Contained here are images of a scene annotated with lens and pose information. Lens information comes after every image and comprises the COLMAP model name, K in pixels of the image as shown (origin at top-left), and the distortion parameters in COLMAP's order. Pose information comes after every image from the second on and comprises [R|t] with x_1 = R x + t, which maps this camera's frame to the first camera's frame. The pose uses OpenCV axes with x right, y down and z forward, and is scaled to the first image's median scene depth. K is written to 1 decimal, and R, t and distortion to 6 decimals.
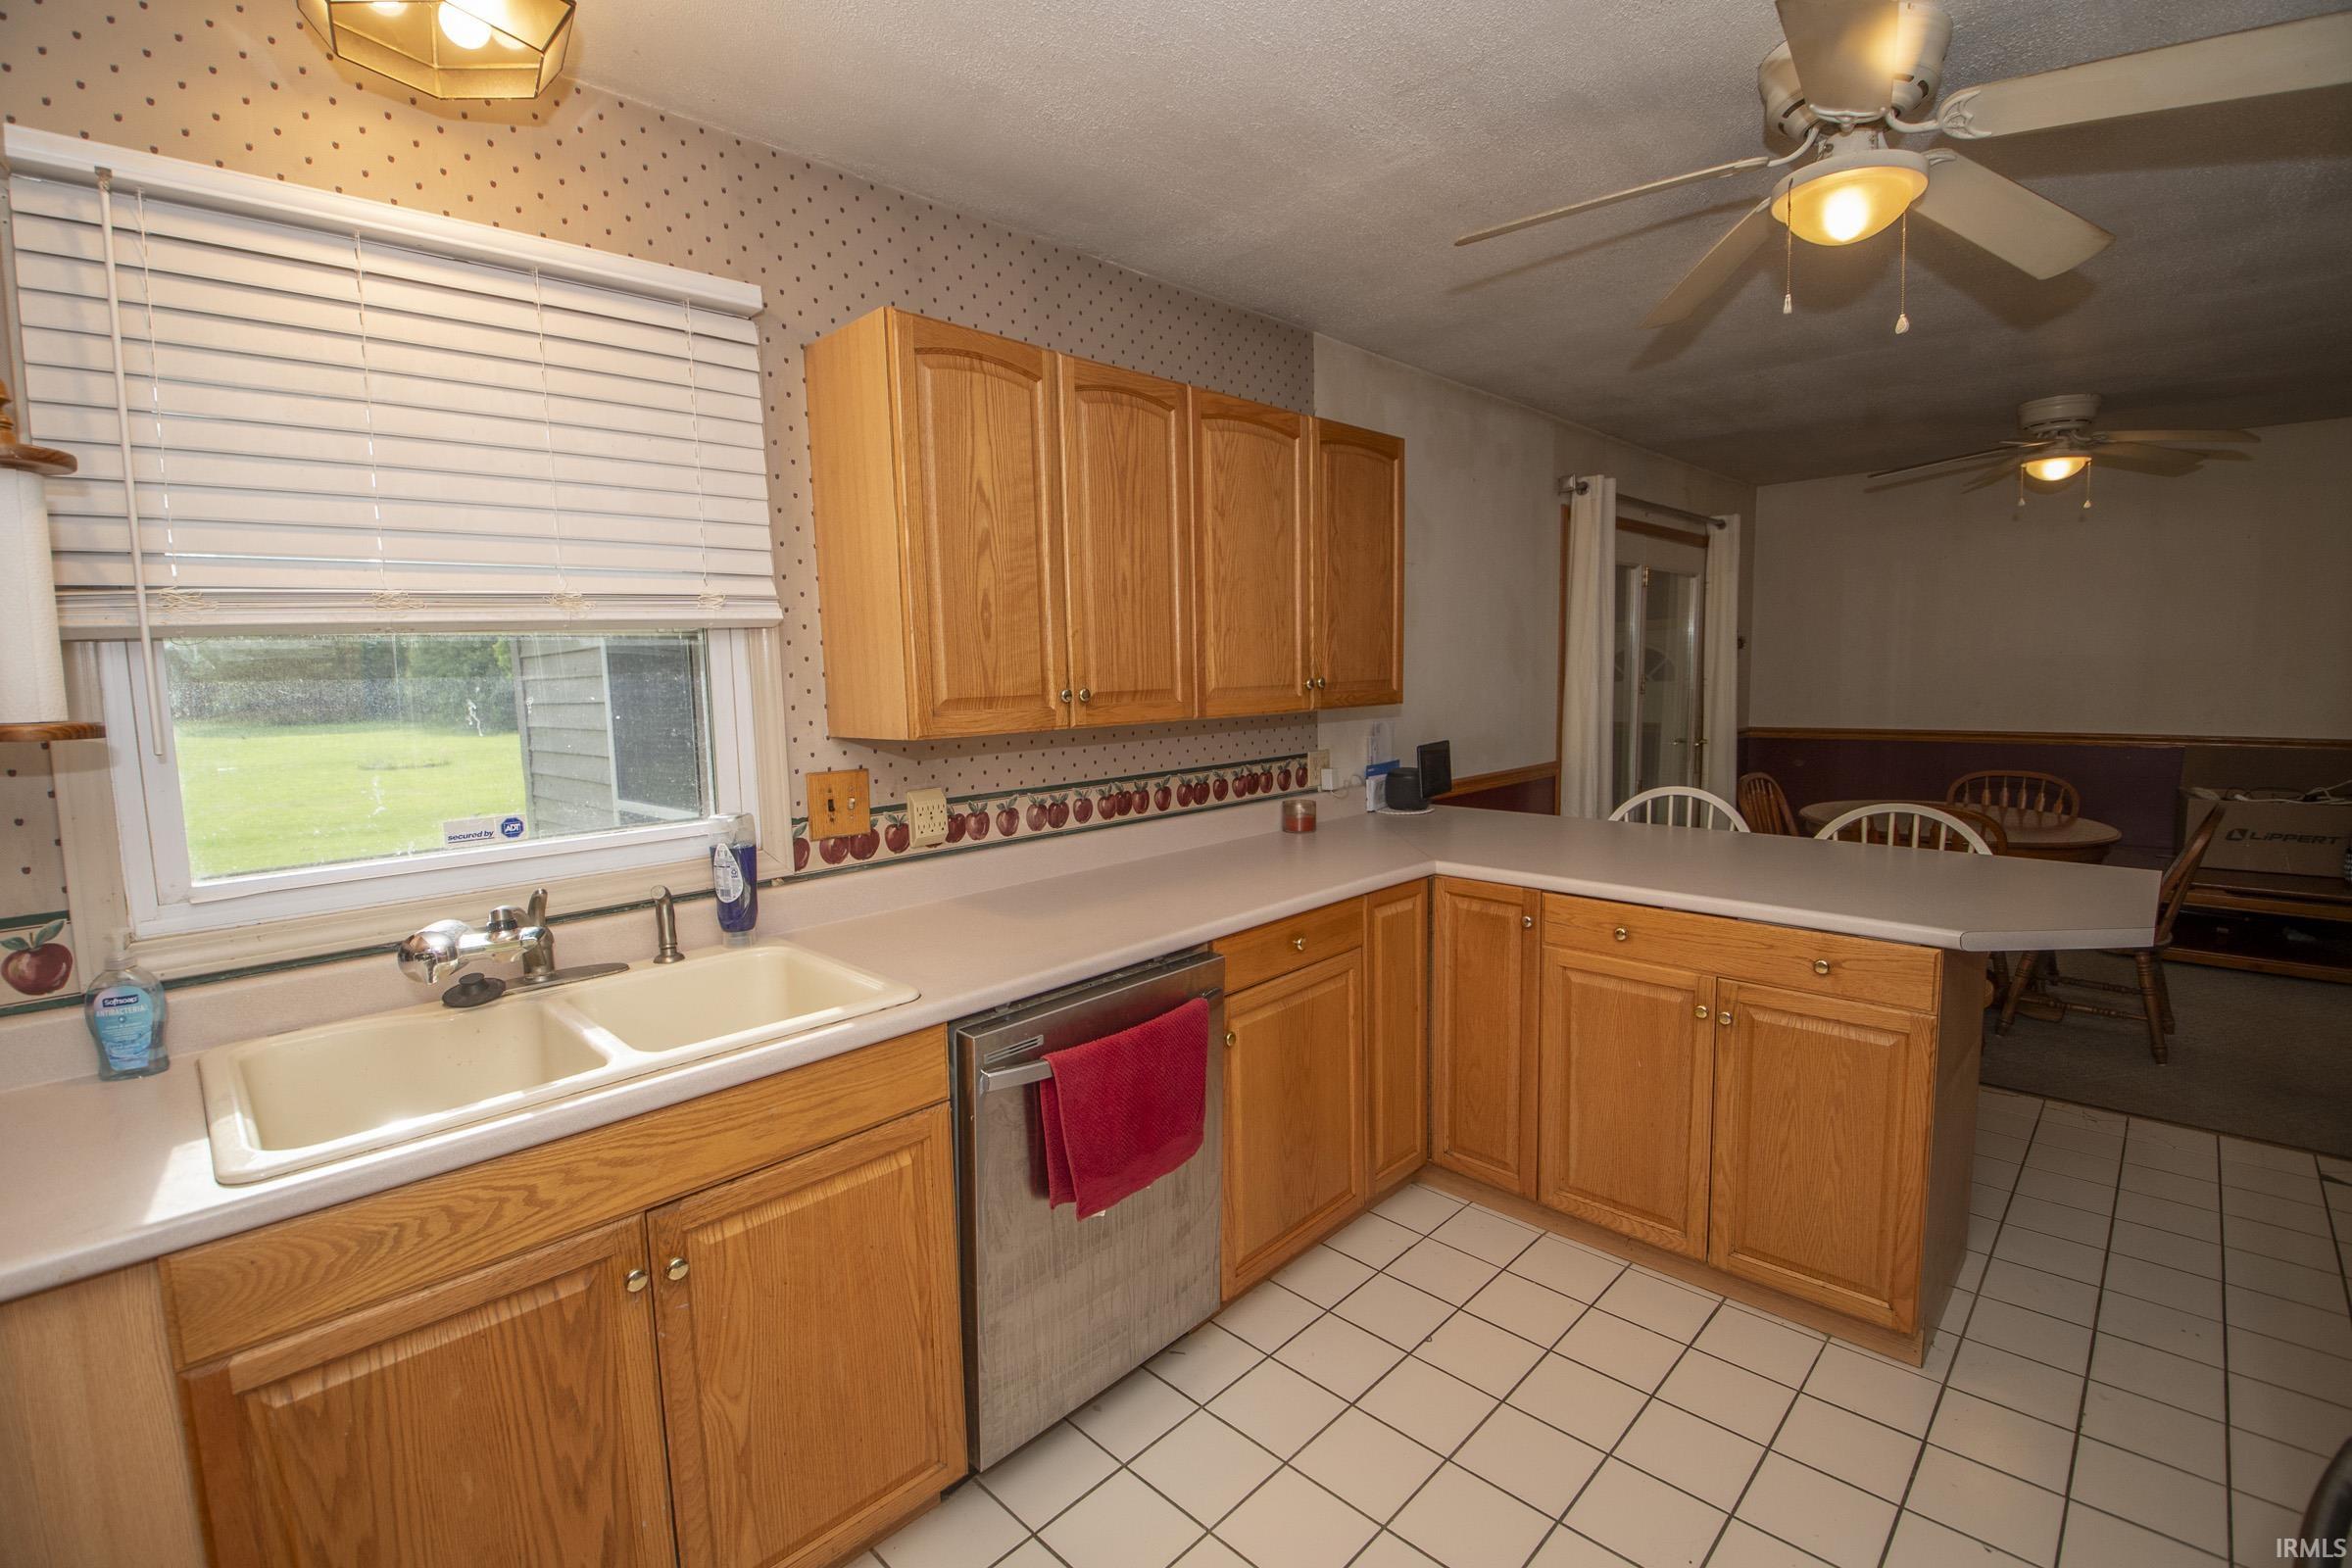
lens RADIAL K [[1038.1, 0, 1153.2], [0, 1038.1, 774.4], [0, 0, 1]] dist [0.015900, -0.021239]
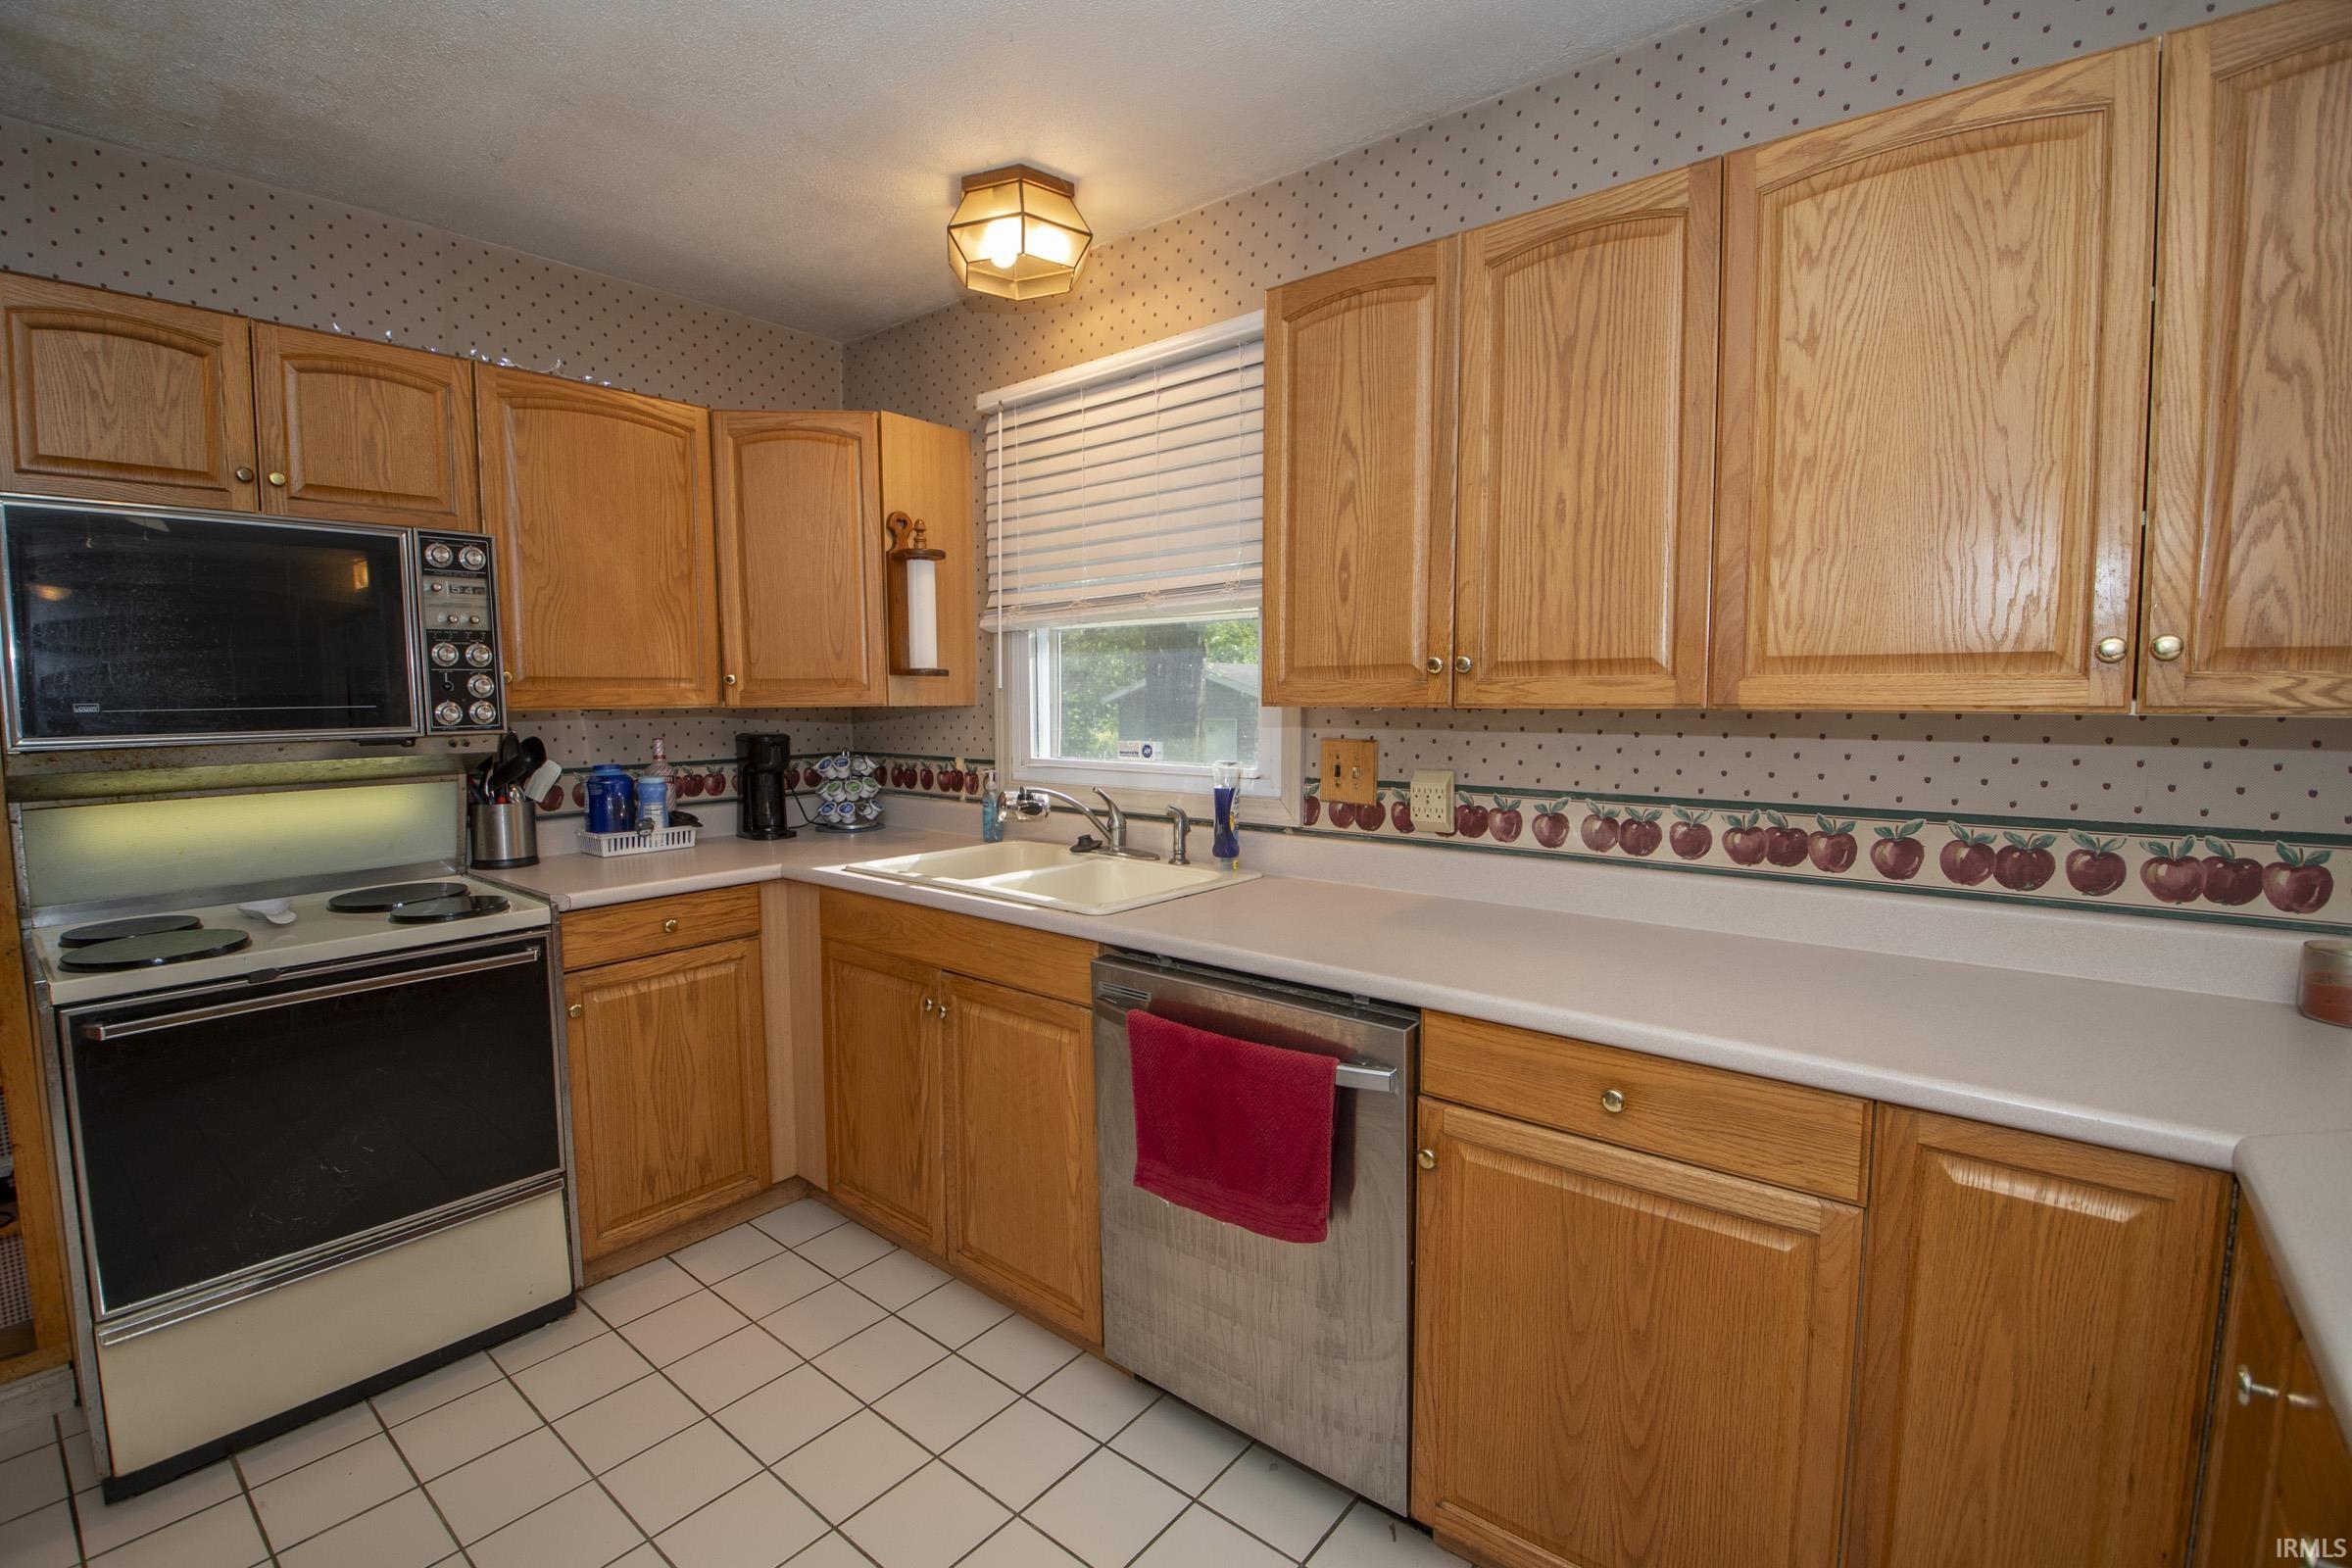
lens RADIAL K [[1038.1, 0, 1153.2], [0, 1038.1, 774.4], [0, 0, 1]] dist [0.015900, -0.021239]
pose [[0.091789, 0.101461, -0.990596, 0.672994], [-0.101650, 0.990554, 0.092037, -0.041754], [0.990577, 0.092246, 0.101235, 0.674936]]
